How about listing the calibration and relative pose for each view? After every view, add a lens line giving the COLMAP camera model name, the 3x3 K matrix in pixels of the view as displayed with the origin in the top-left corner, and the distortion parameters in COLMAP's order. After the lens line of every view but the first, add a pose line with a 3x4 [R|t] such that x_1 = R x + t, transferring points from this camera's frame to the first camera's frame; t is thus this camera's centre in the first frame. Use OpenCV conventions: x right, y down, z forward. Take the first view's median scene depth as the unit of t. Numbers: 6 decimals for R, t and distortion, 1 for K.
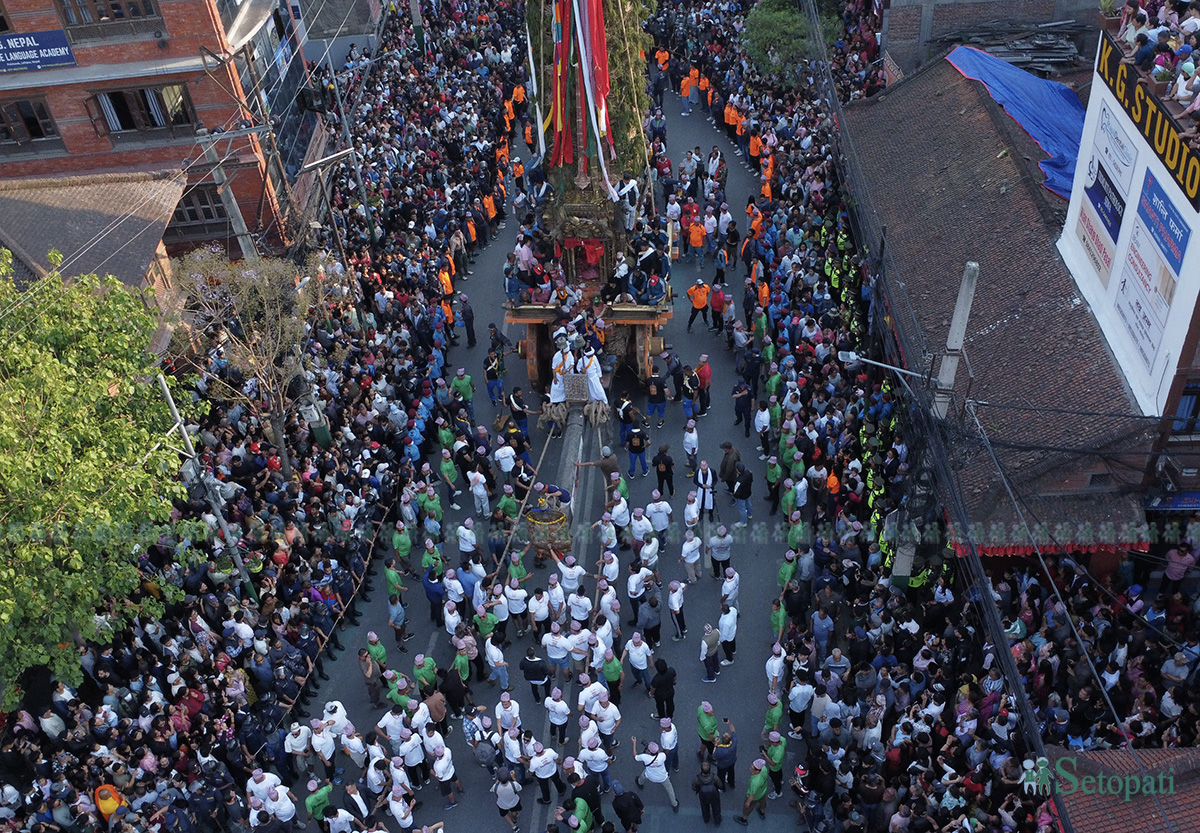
lens RADIAL K [[1158.9, 0, 600.0], [0, 1158.9, 416.5], [0, 0, 1]] dist [0.004308, 0.001962]
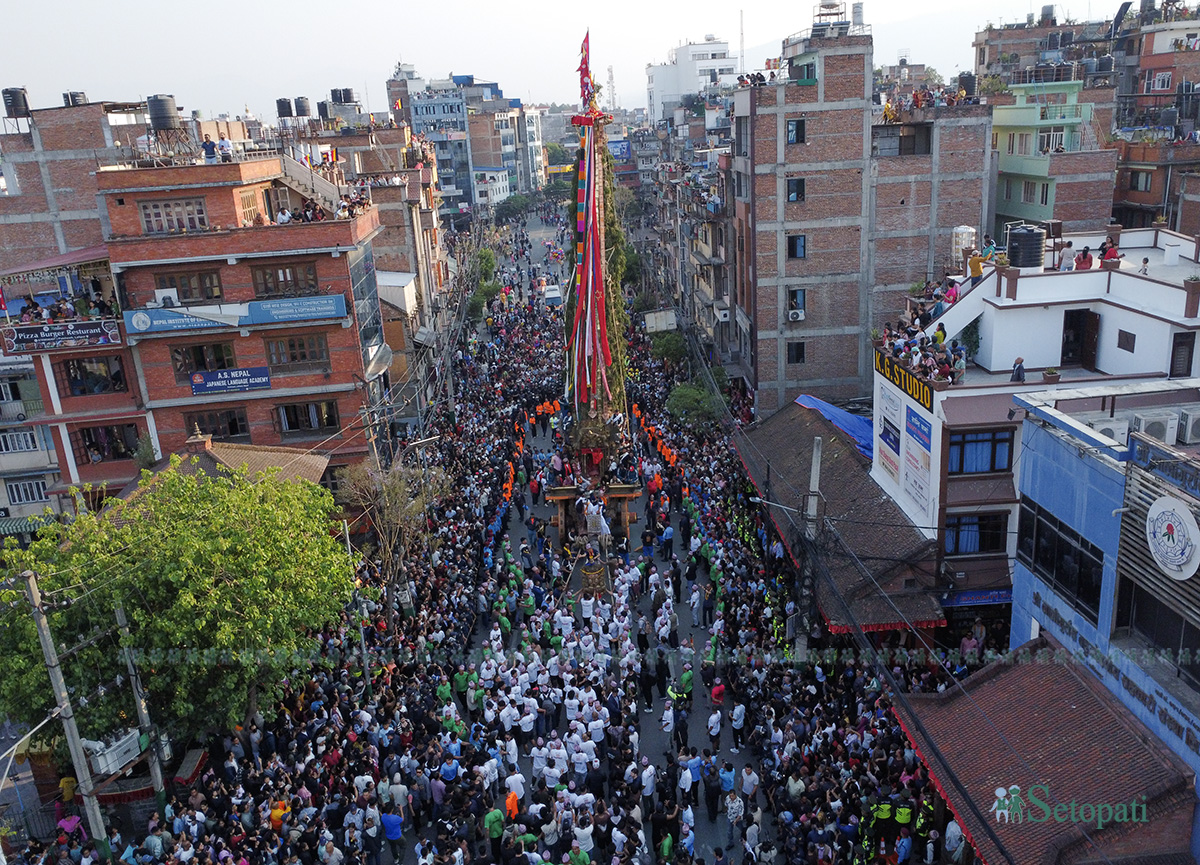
lens RADIAL K [[937.2, 0, 613.2], [0, 937.2, 412.0], [0, 0, 1]] dist [0.005831, 0.003464]
pose [[0.996672, 0.003243, 0.081453, -0.091853], [0.029851, 0.915279, -0.401713, 0.313753], [-0.075855, 0.402808, 0.912136, -0.258585]]
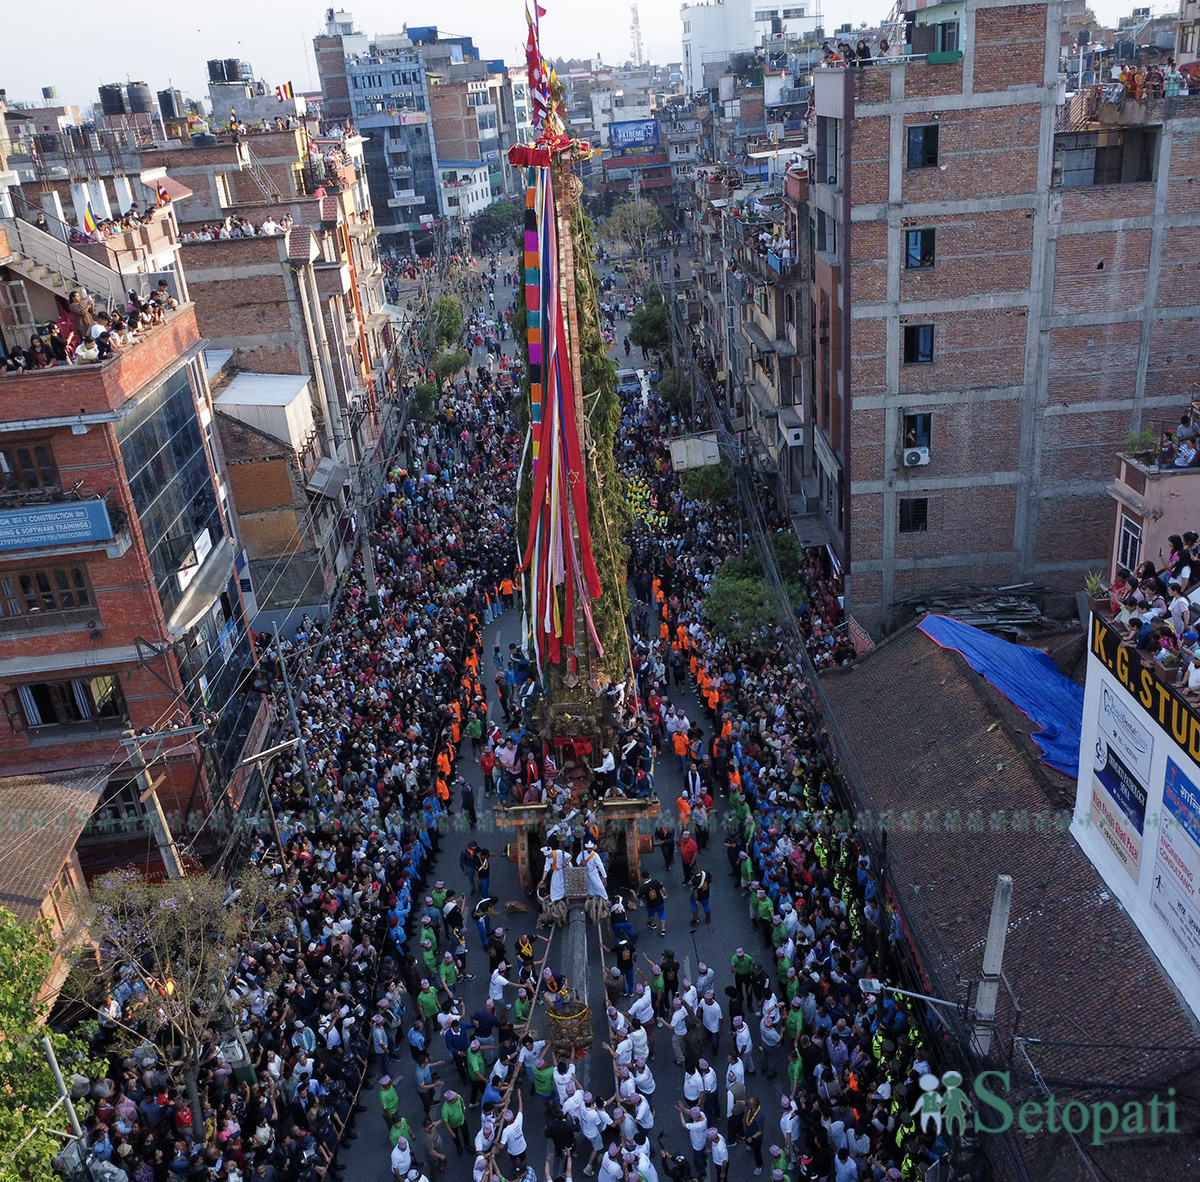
lens RADIAL K [[1181.1, 0, 626.4], [0, 1181.1, 609.7], [0, 0, 1]] dist [0.008873, -0.008591]
pose [[0.997825, -0.018557, 0.063248, -0.013696], [0.036095, 0.956724, -0.288748, -0.058230], [-0.055153, 0.290403, 0.955314, 0.074674]]
